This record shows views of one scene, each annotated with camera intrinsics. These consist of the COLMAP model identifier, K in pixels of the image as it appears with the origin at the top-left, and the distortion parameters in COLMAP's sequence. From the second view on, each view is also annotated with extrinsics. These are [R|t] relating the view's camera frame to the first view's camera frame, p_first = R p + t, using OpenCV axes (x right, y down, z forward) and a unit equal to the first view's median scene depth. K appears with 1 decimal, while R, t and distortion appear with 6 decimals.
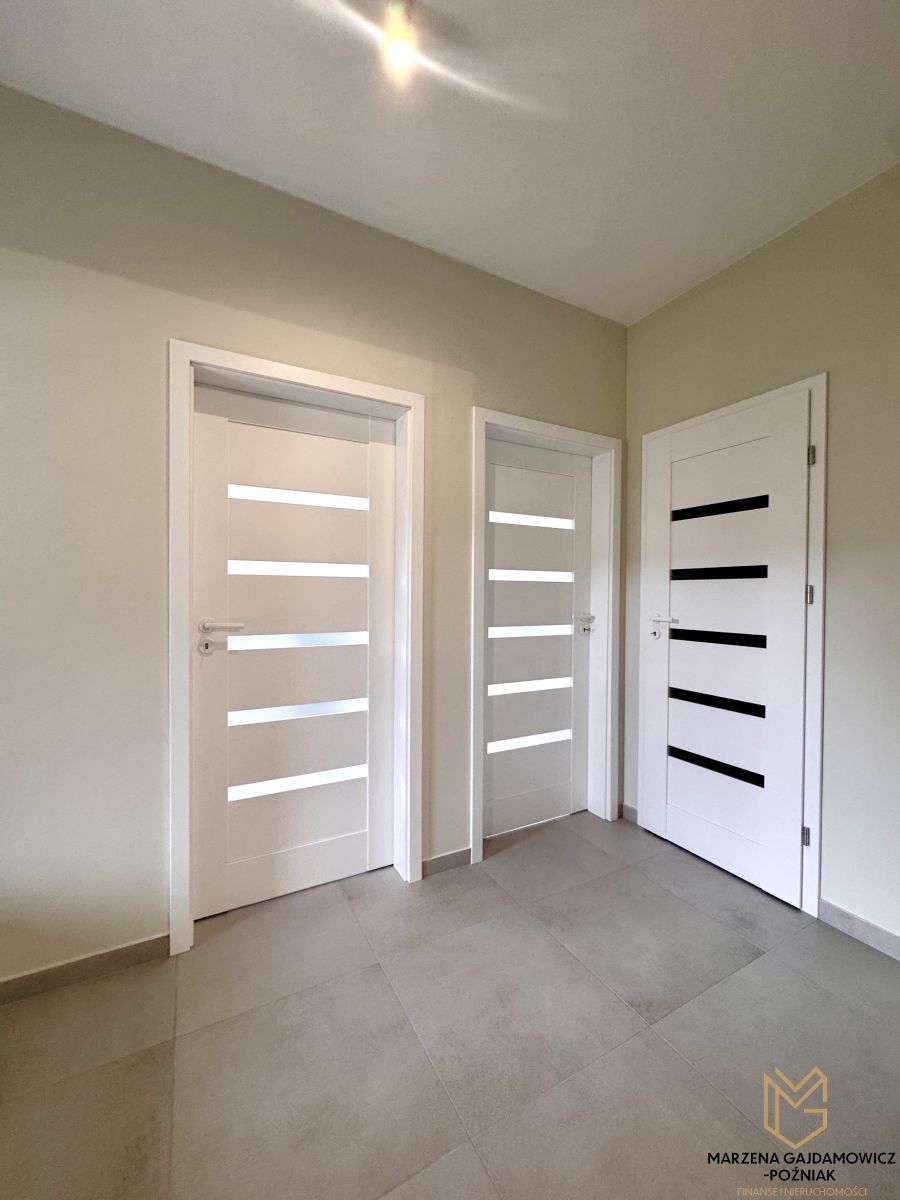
lens RADIAL K [[479.2, 0, 444.7], [0, 479.2, 602.5], [0, 0, 1]] dist [-0.001933, 0.000583]
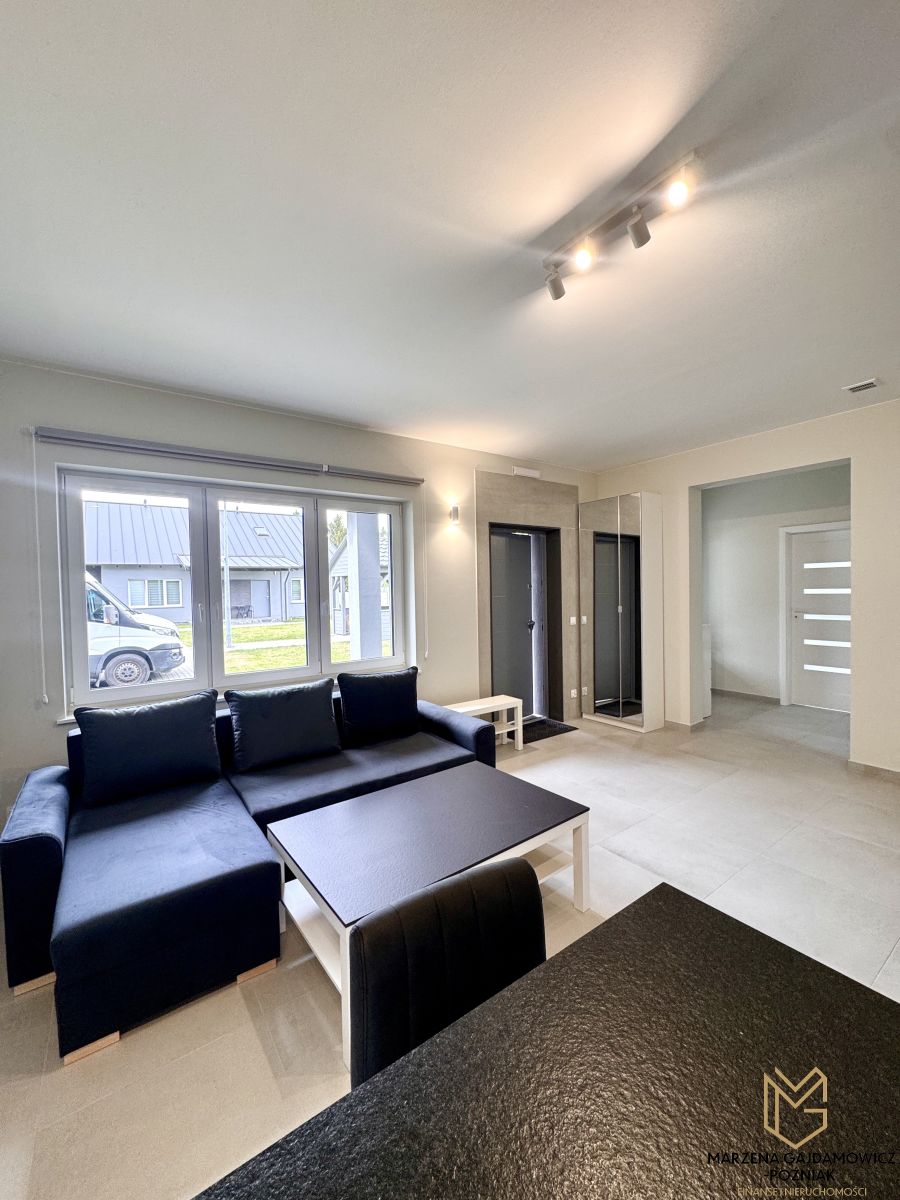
lens RADIAL K [[479.2, 0, 446.6], [0, 479.2, 600.5], [0, 0, 1]] dist [-0.001933, 0.000583]
pose [[0.114958, 0.016625, -0.993231, 2.266089], [0.005219, 0.999836, 0.017339, -0.079748], [0.993357, -0.007176, 0.114852, -1.574564]]
